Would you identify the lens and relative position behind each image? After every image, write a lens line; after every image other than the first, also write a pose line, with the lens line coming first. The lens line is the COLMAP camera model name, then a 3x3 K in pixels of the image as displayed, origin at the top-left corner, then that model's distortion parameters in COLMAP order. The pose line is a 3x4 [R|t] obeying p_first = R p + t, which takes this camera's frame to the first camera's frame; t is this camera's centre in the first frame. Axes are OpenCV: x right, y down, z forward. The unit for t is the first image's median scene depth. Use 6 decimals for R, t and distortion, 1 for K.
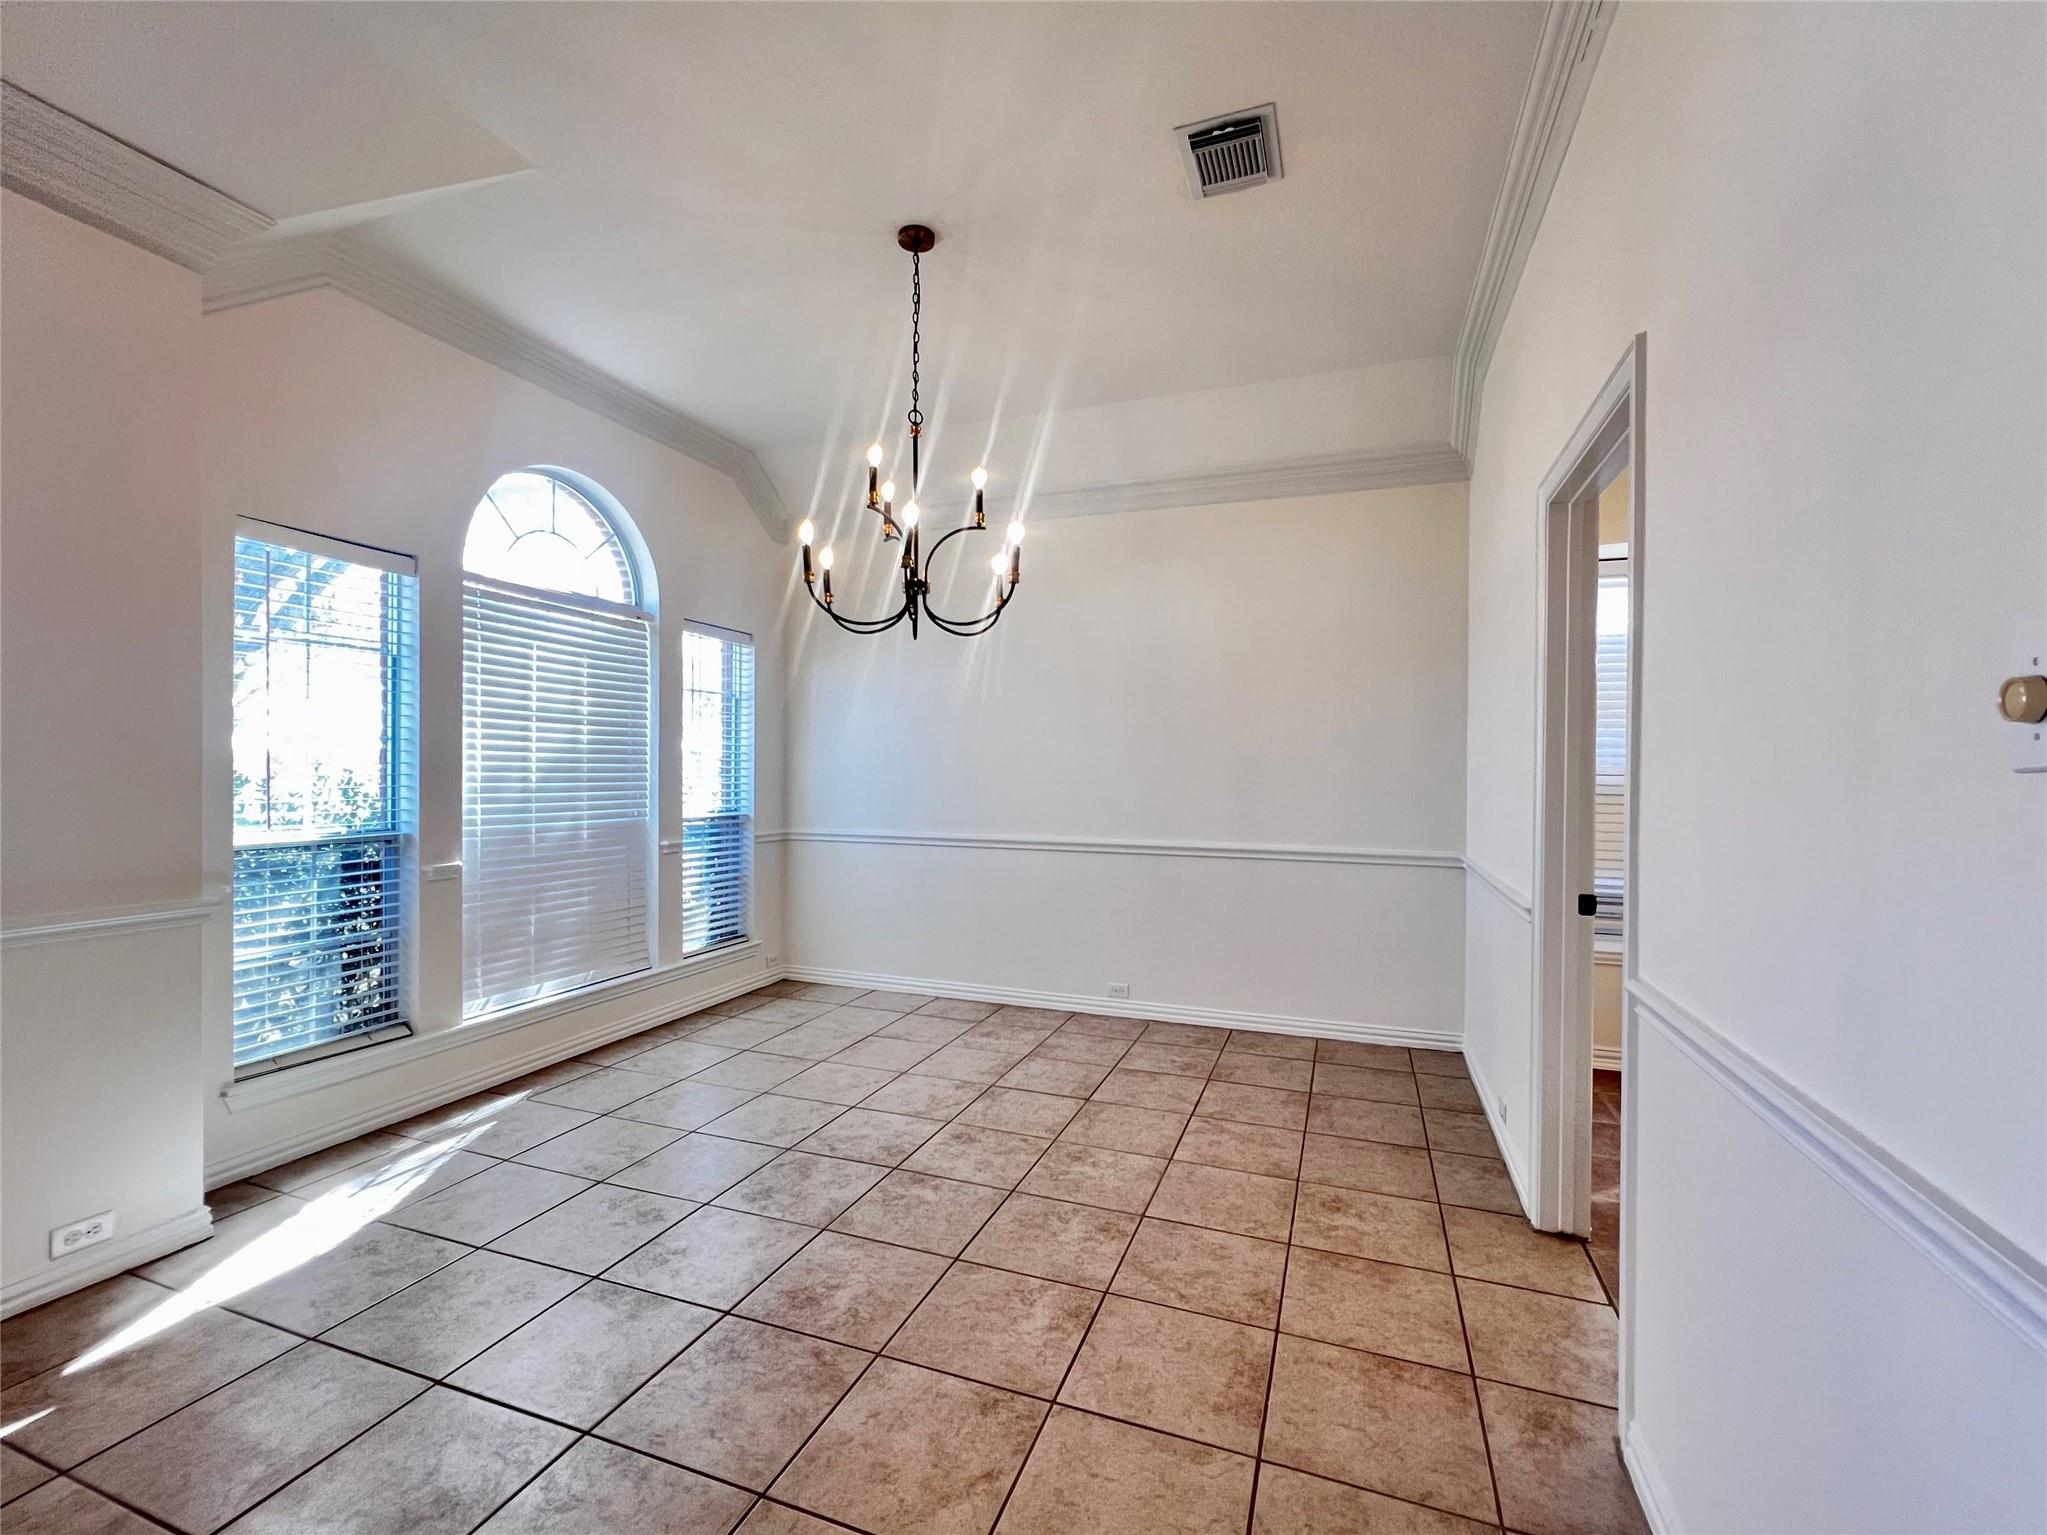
lens RADIAL K [[878.6, 0, 1023.5], [0, 878.6, 767.5], [0, 0, 1]] dist [0.000253, -0.000033]
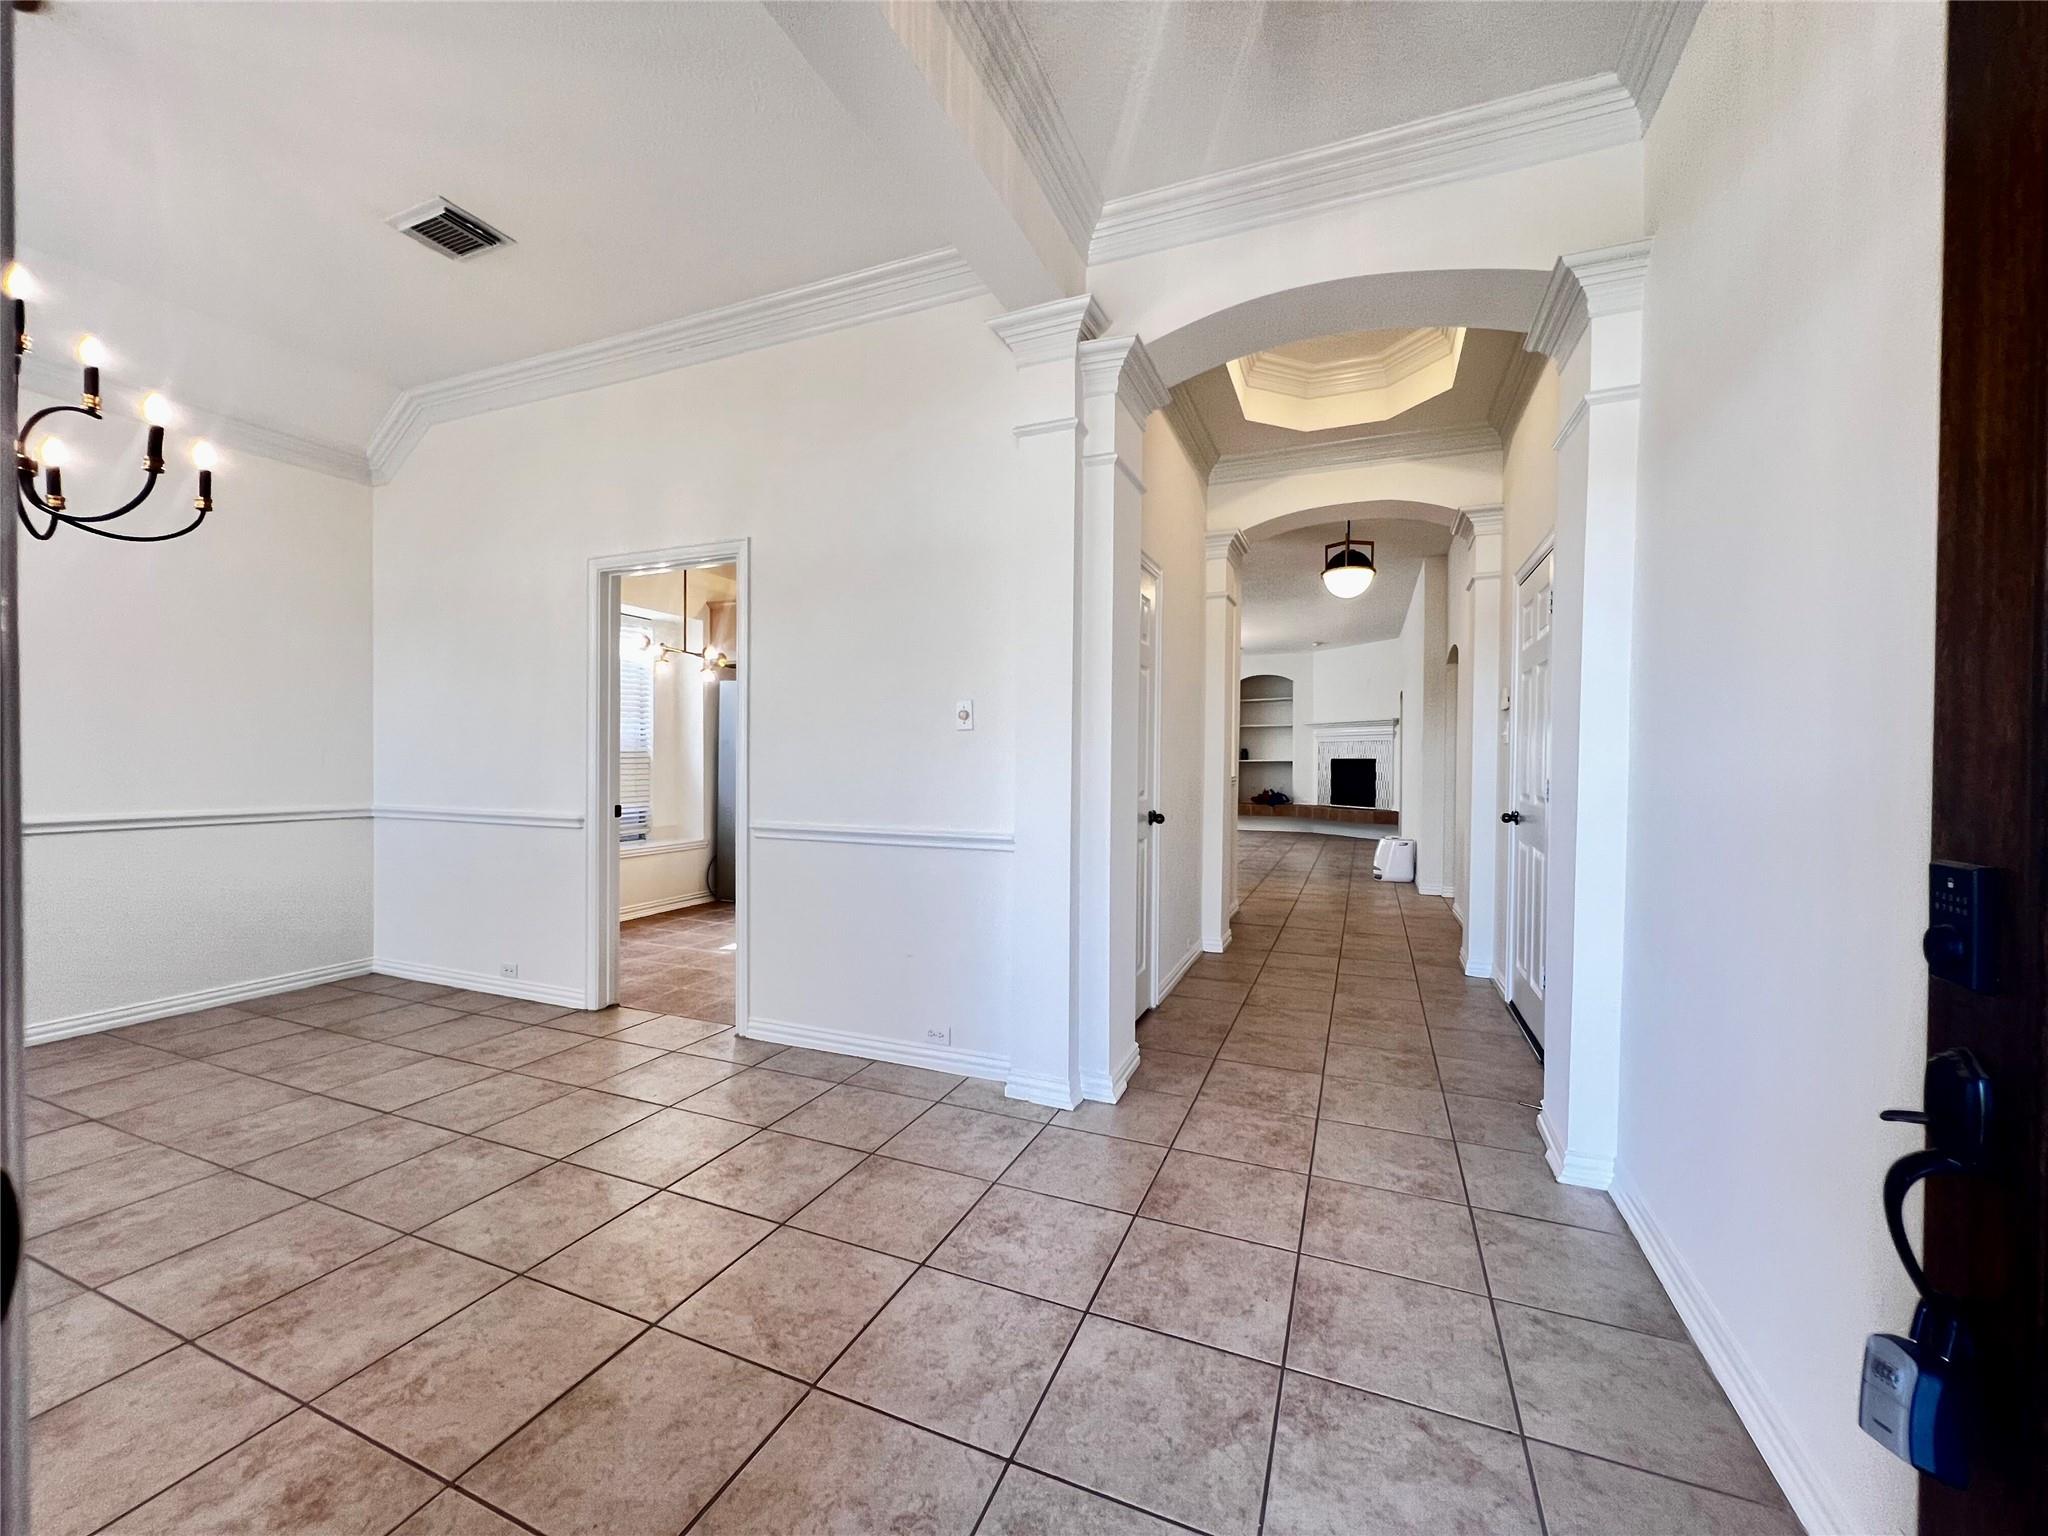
lens RADIAL K [[812.8, 0, 1024.0], [0, 812.8, 768.0], [0, 0, 1]] dist [-0.000151, -0.000111]
pose [[0.041070, -0.015166, 0.999041, -0.799850], [-0.012383, 0.999800, 0.015687, 0.029801], [-0.999080, -0.013016, 0.040874, 0.120228]]
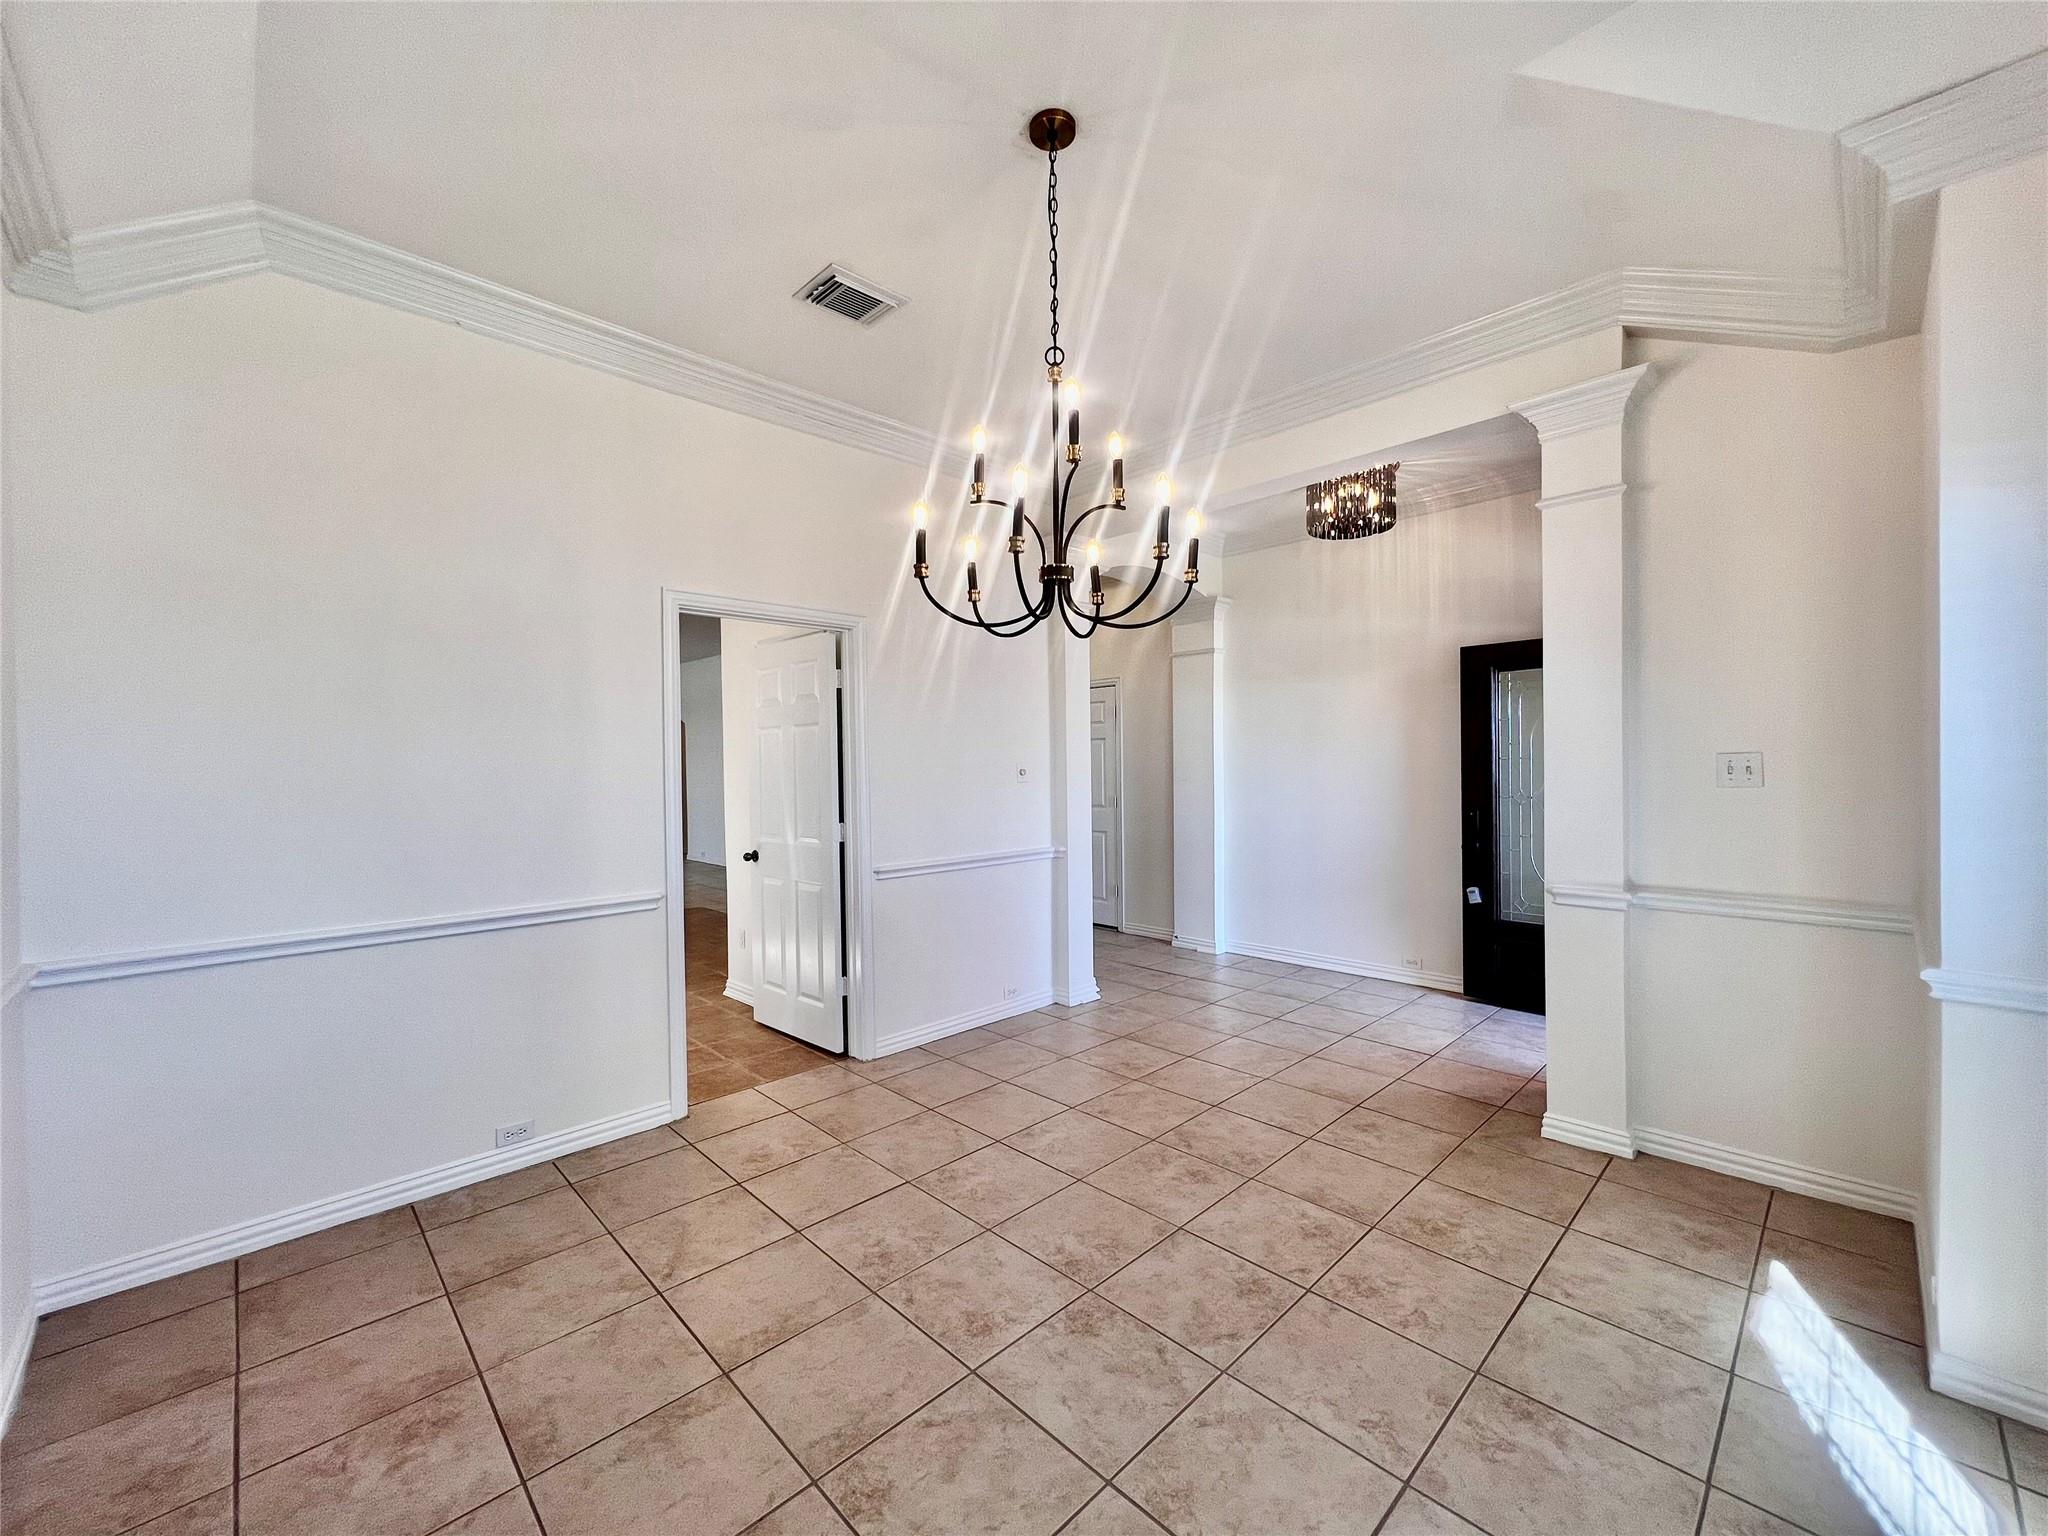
lens RADIAL K [[825.5, 0, 1024.0], [0, 825.5, 768.0], [0, 0, 1]] dist [-0.001308, -0.000077]
pose [[-0.903949, 0.003506, 0.427626, -0.424584], [0.005206, 0.999983, 0.002805, -0.033649], [-0.427608, 0.004761, -0.903952, 1.734375]]
